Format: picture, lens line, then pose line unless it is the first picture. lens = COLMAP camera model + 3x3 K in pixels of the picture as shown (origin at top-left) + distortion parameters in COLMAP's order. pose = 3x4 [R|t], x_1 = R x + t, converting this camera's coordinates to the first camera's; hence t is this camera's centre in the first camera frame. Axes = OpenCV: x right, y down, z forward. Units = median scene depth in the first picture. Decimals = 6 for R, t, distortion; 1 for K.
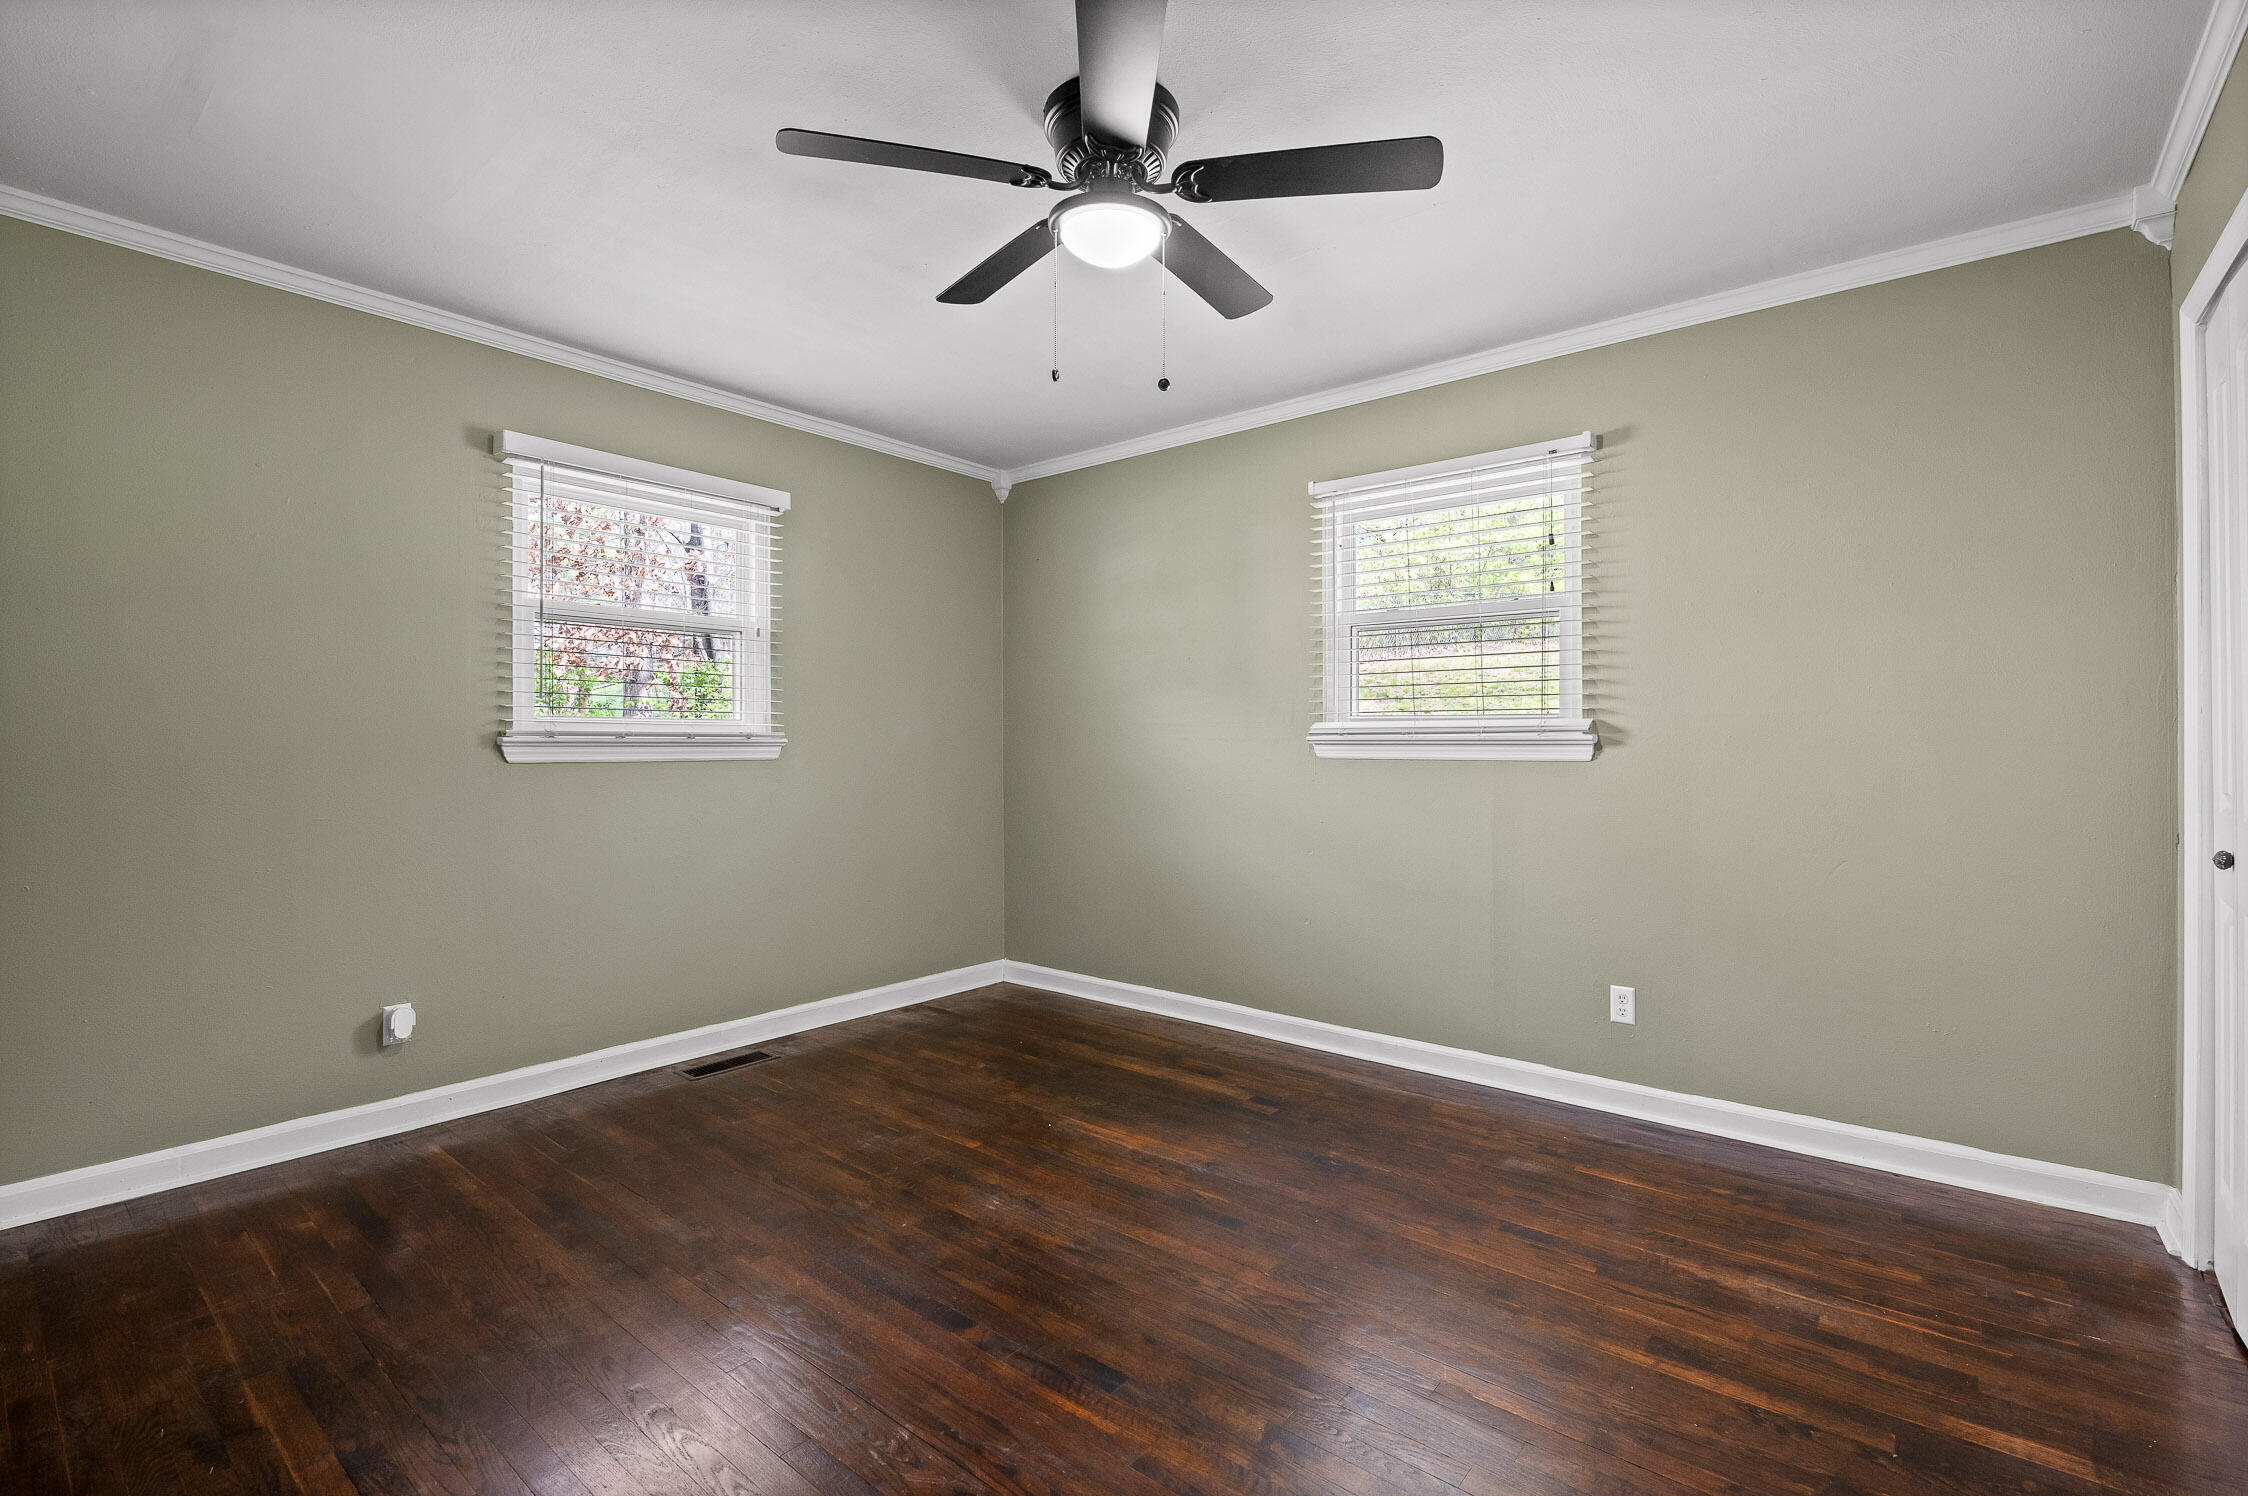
lens RADIAL K [[993.7, 0, 1108.4], [0, 993.7, 754.5], [0, 0, 1]] dist [-0.008000, -0.000487]
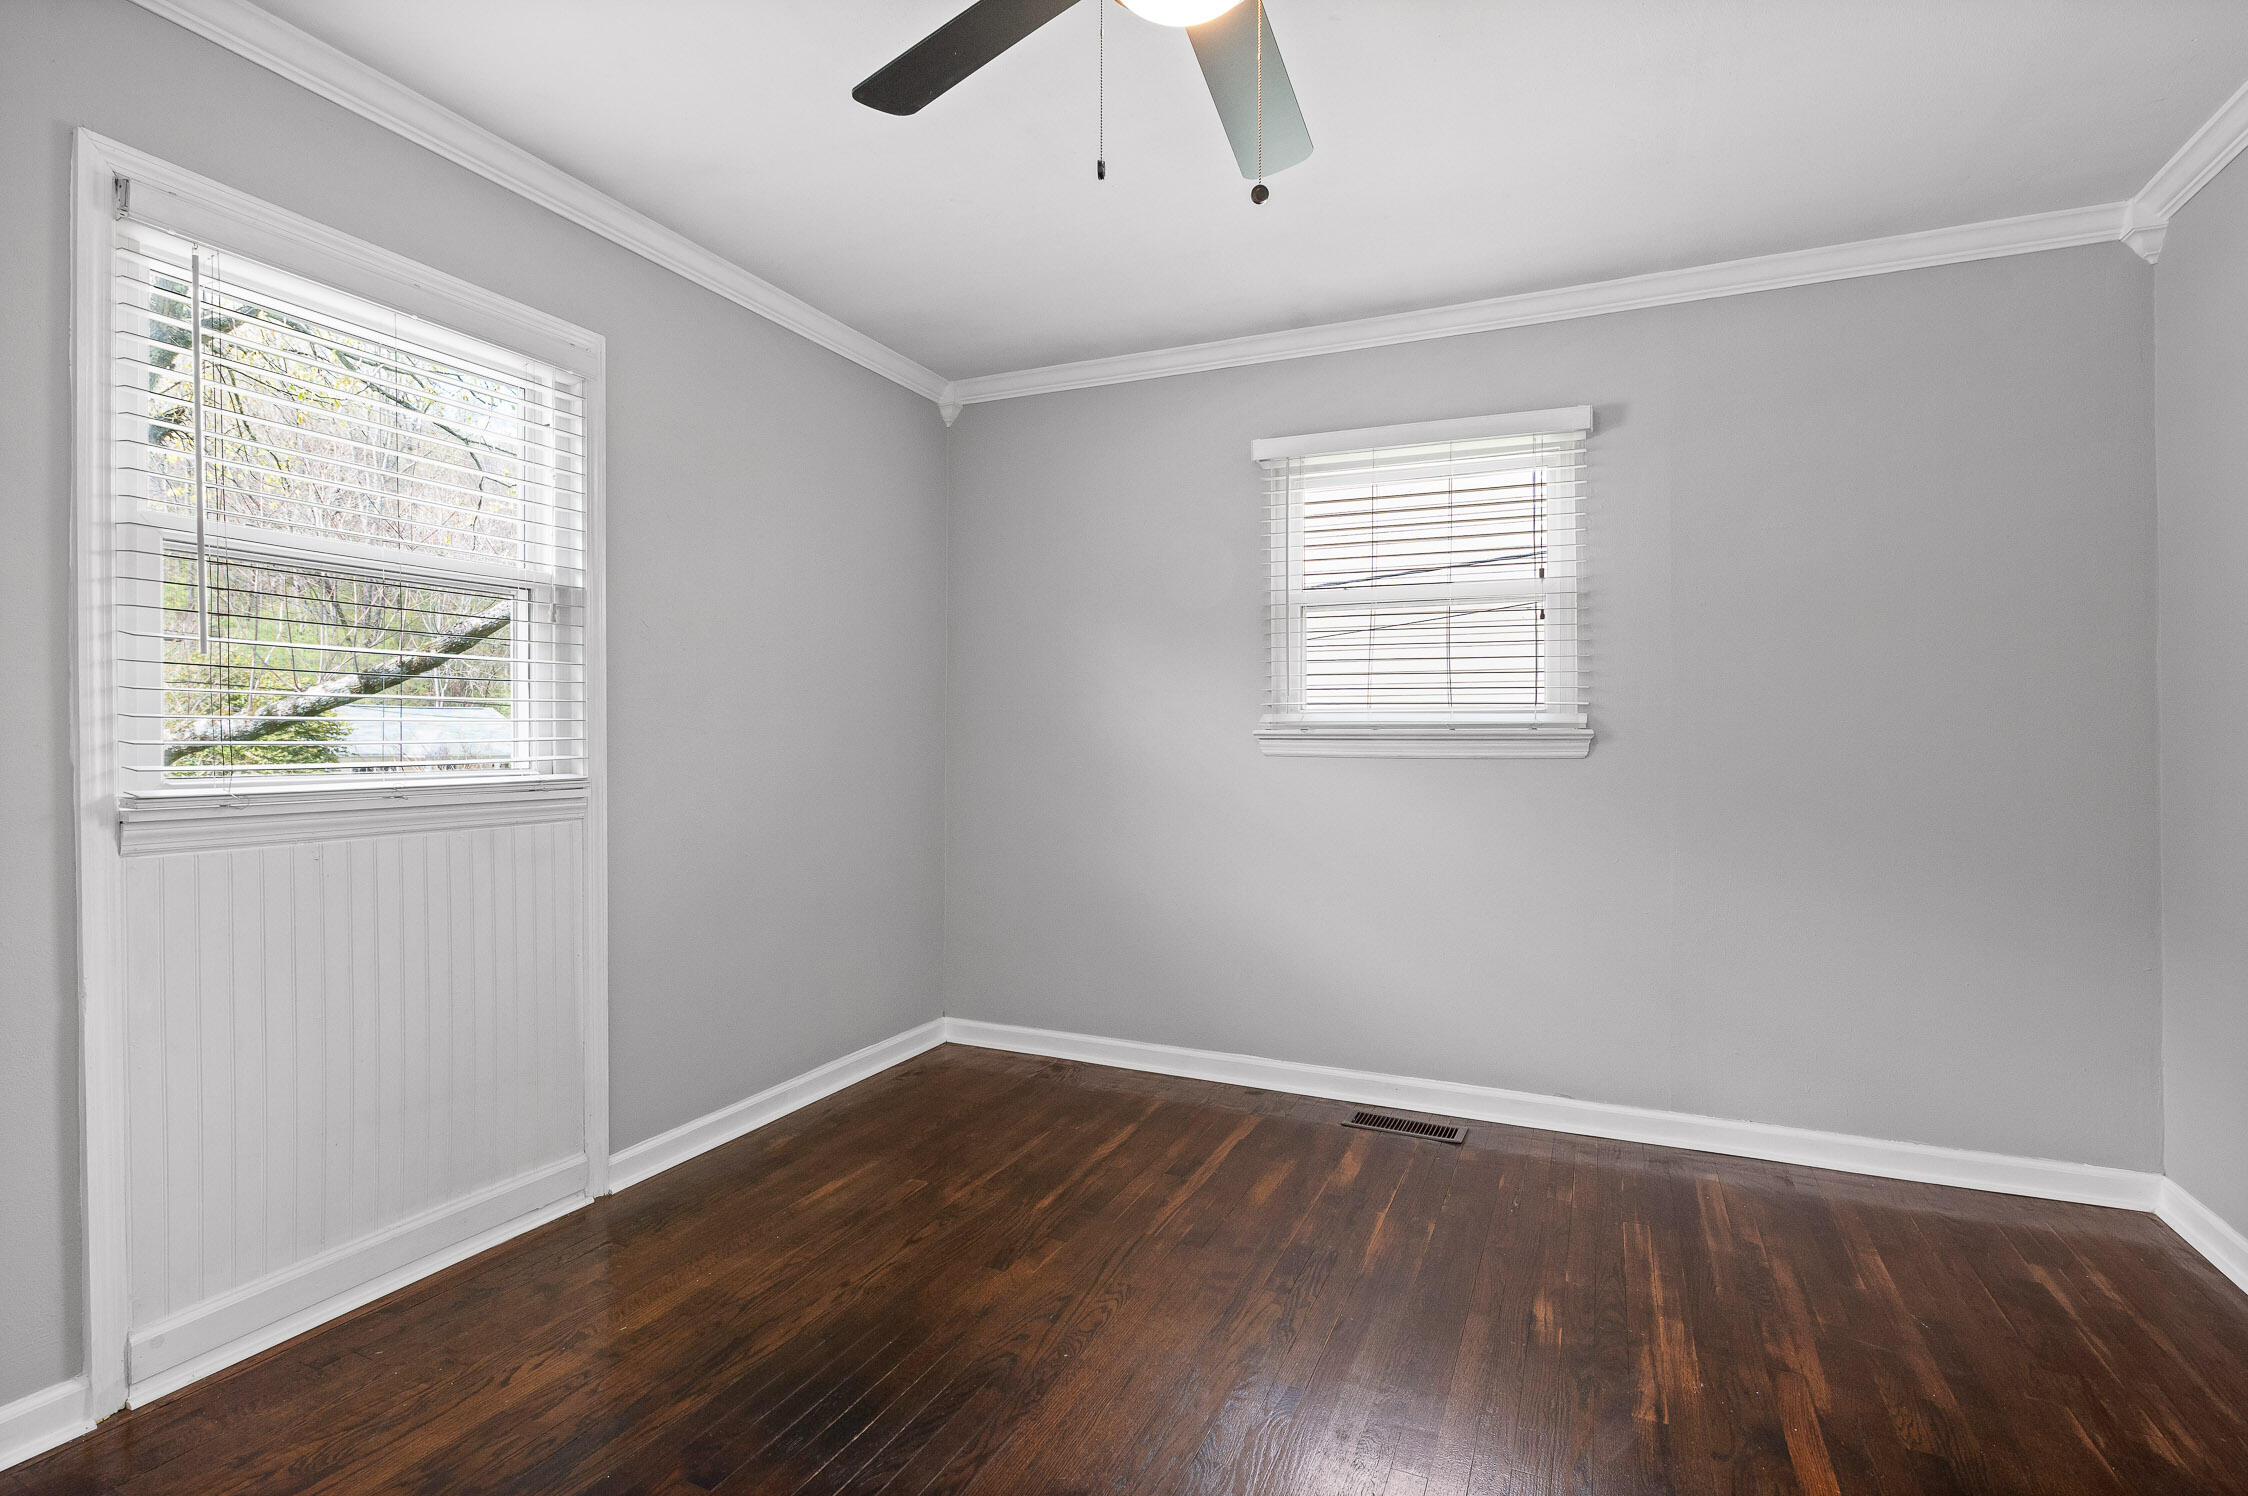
lens RADIAL K [[1068.6, 0, 1145.3], [0, 1068.6, 753.0], [0, 0, 1]] dist [-0.000053, -0.001039]
pose [[0.961215, 0.000083, 0.275799, -0.188745], [-0.000963, 0.999995, 0.003054, -0.002073], [-0.275797, -0.003201, 0.961211, 0.159390]]
